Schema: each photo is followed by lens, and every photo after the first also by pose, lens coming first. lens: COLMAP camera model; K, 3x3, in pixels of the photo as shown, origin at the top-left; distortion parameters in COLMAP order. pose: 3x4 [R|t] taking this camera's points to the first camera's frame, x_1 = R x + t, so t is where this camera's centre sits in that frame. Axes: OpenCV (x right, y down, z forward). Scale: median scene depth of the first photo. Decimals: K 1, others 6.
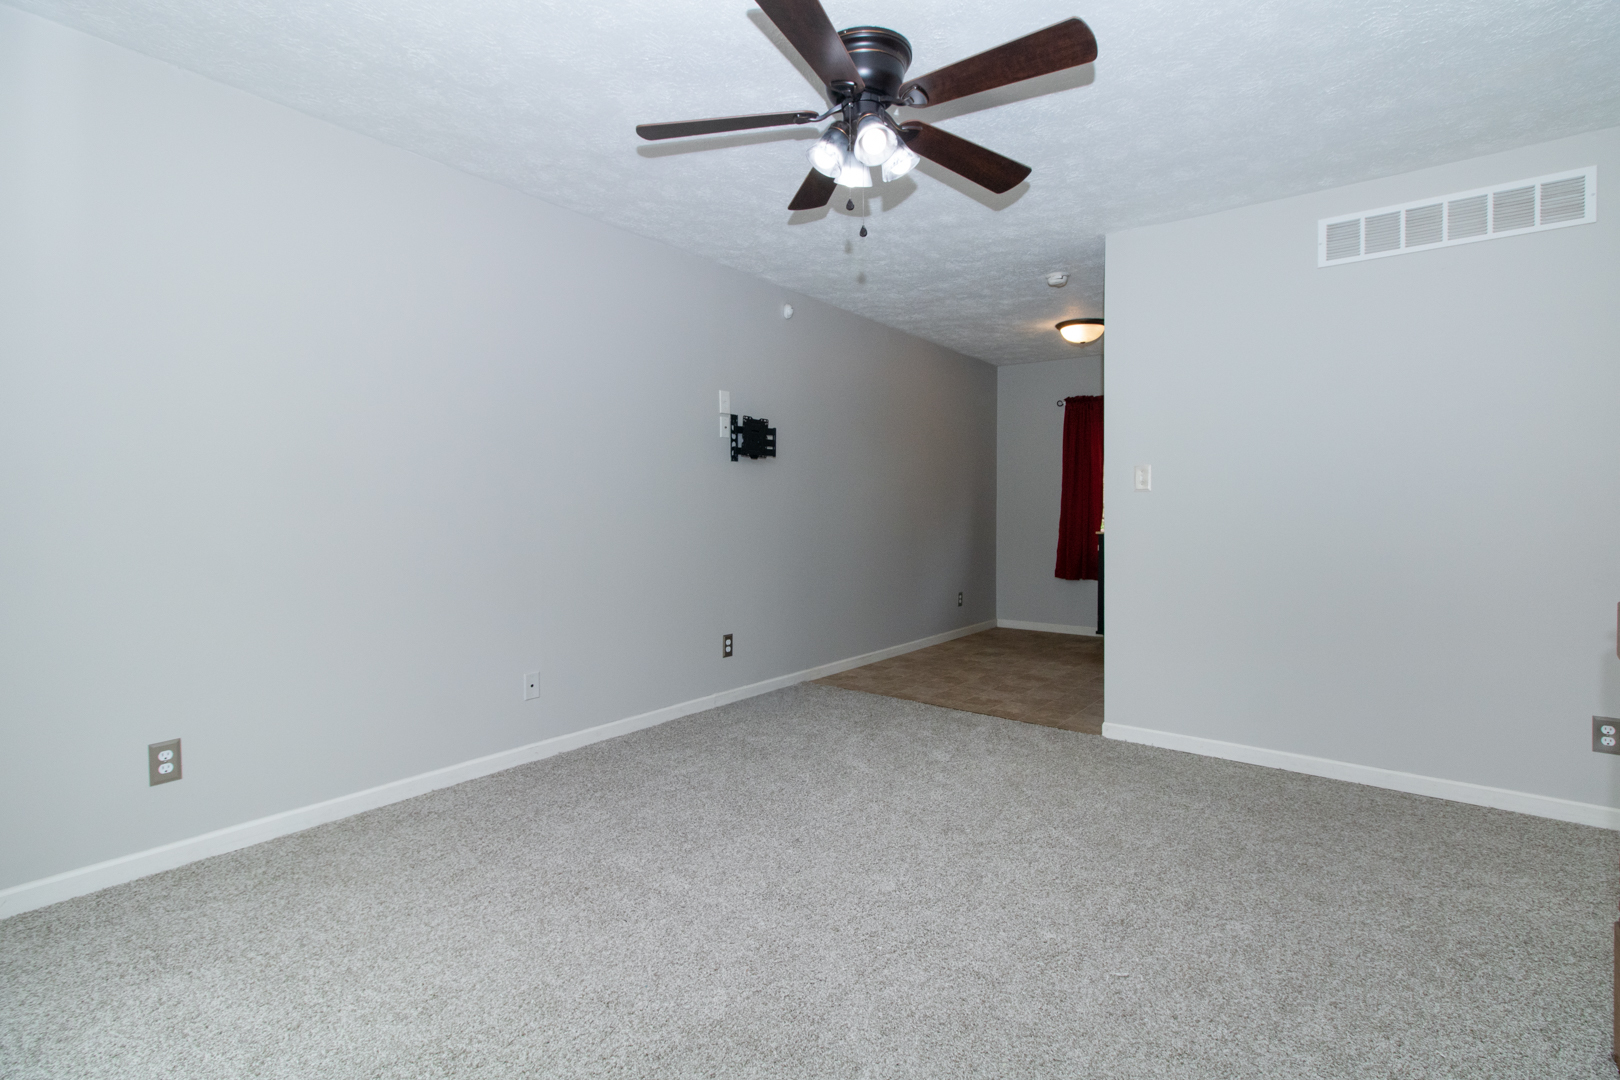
lens RADIAL K [[736.8, 0, 806.3], [0, 736.8, 512.7], [0, 0, 1]] dist [0.002141, 0.000804]
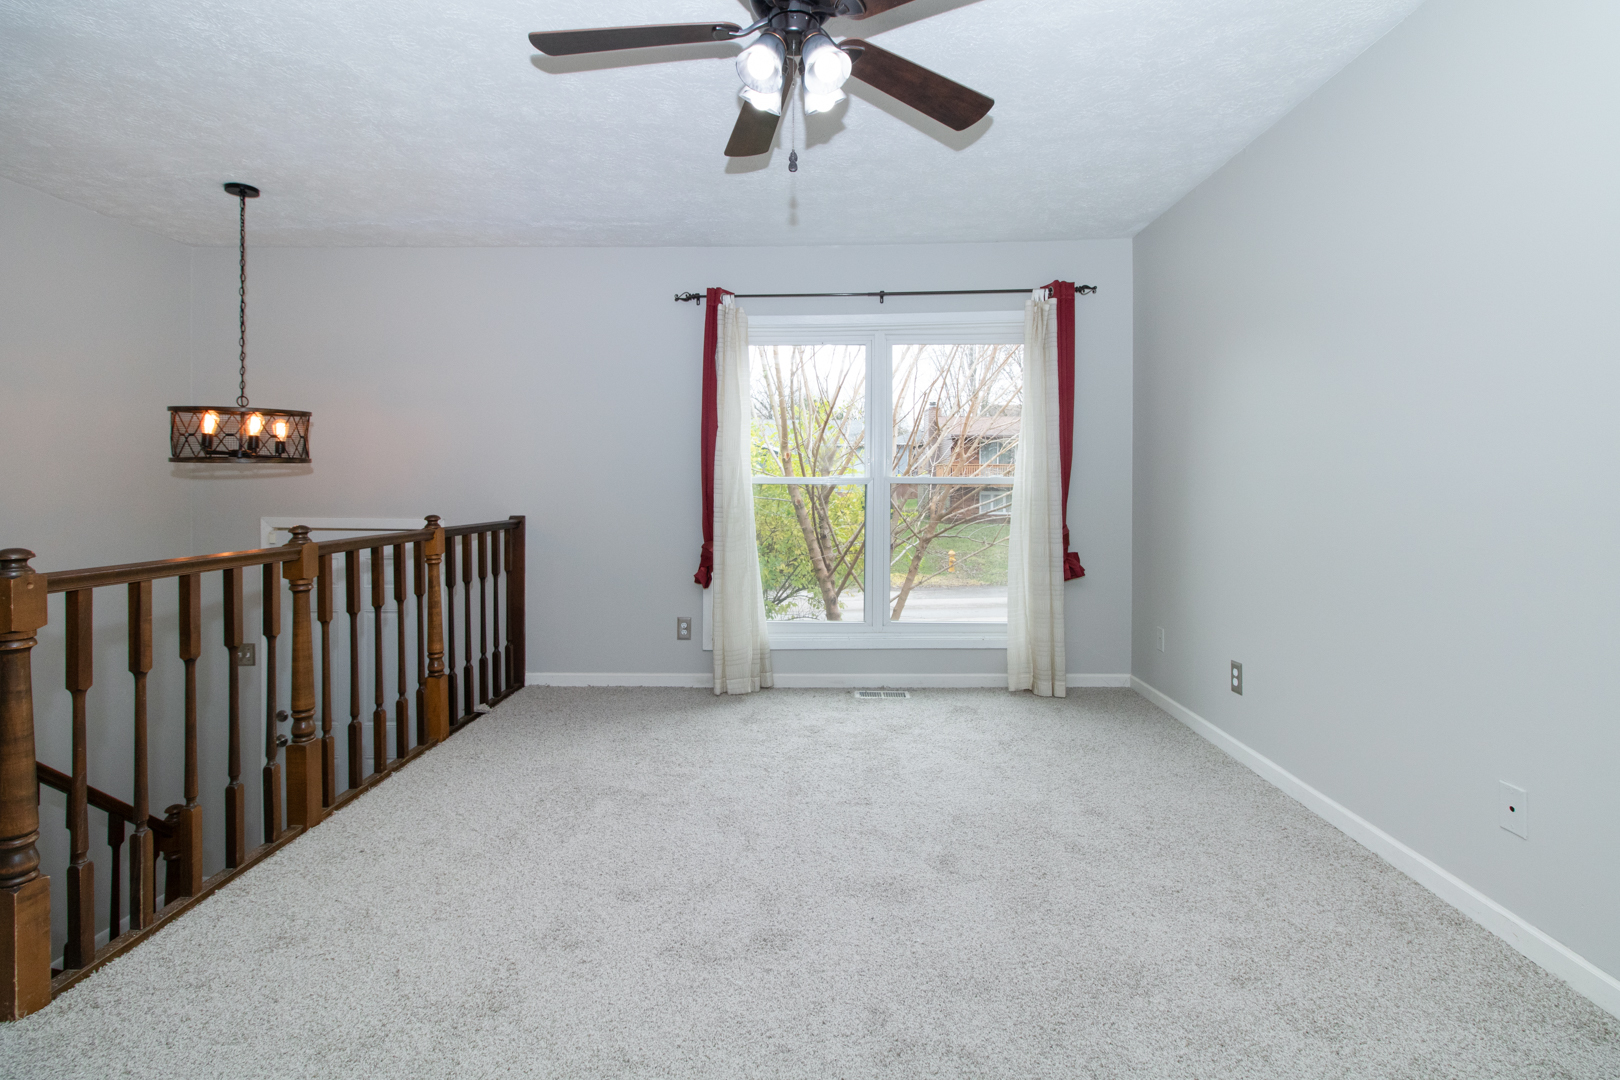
lens RADIAL K [[766.2, 0, 794.0], [0, 766.2, 499.1], [0, 0, 1]] dist [0.000322, 0.000248]
pose [[-0.818277, 0.010082, -0.574735, 0.311696], [-0.007243, 0.999586, 0.027847, -0.008327], [0.574778, 0.026950, -0.817866, 0.904093]]
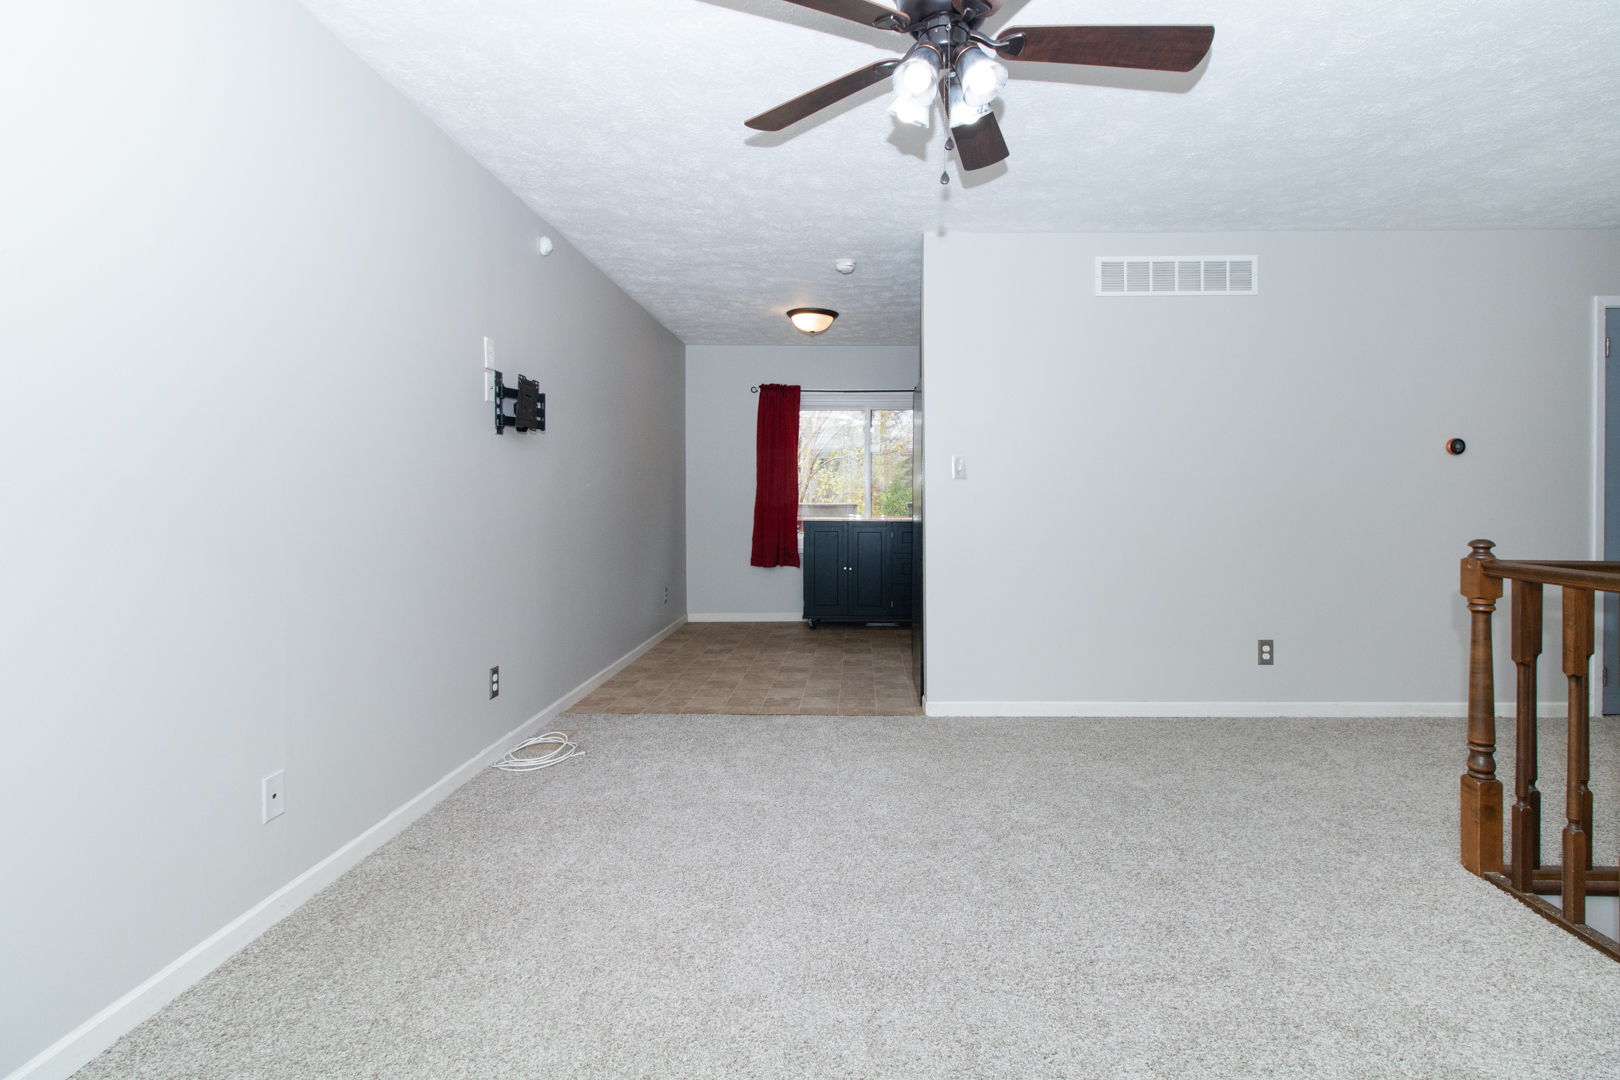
lens RADIAL K [[766.2, 0, 794.0], [0, 766.2, 499.1], [0, 0, 1]] dist [0.000322, 0.000248]
pose [[0.806248, -0.005877, 0.591549, -0.327728], [0.006500, 0.999978, 0.001076, -0.002939], [-0.591542, 0.002977, 0.806269, 0.205434]]
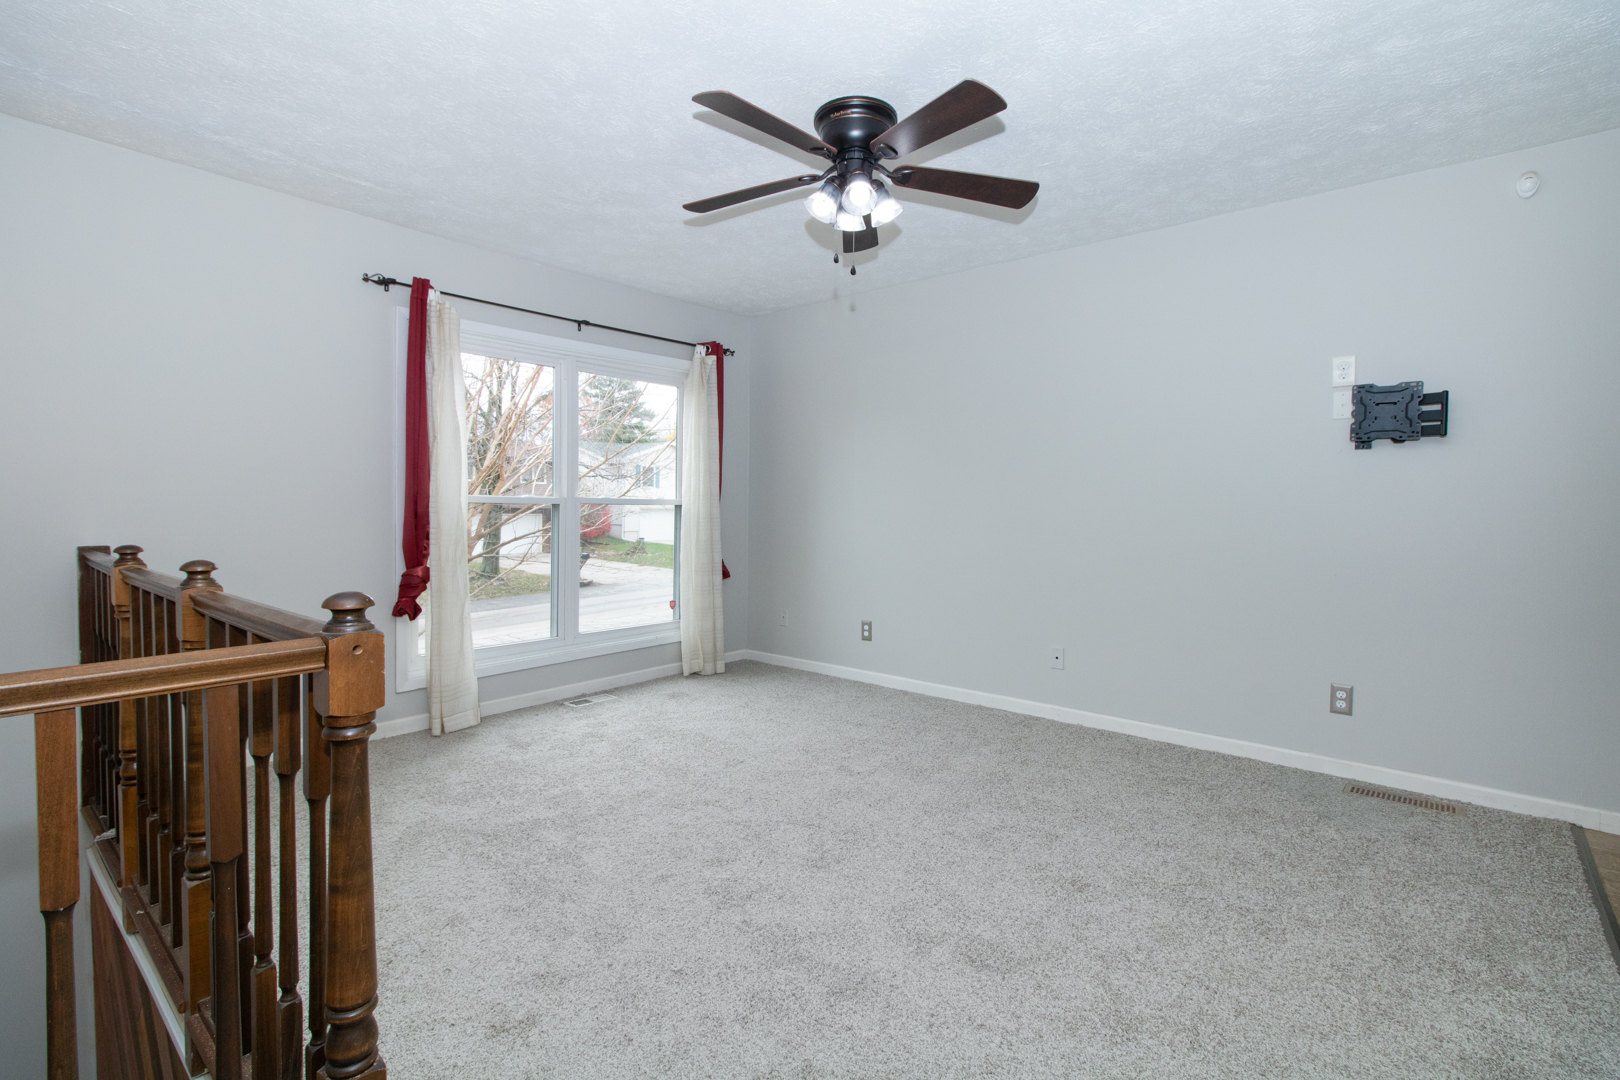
lens RADIAL K [[760.2, 0, 821.3], [0, 760.2, 550.2], [0, 0, 1]] dist [-0.000722, 0.000117]
pose [[-0.046586, 0.055748, -0.997357, 0.681737], [-0.021047, 0.998165, 0.056776, -0.003573], [0.998693, 0.023636, -0.045327, 0.525699]]
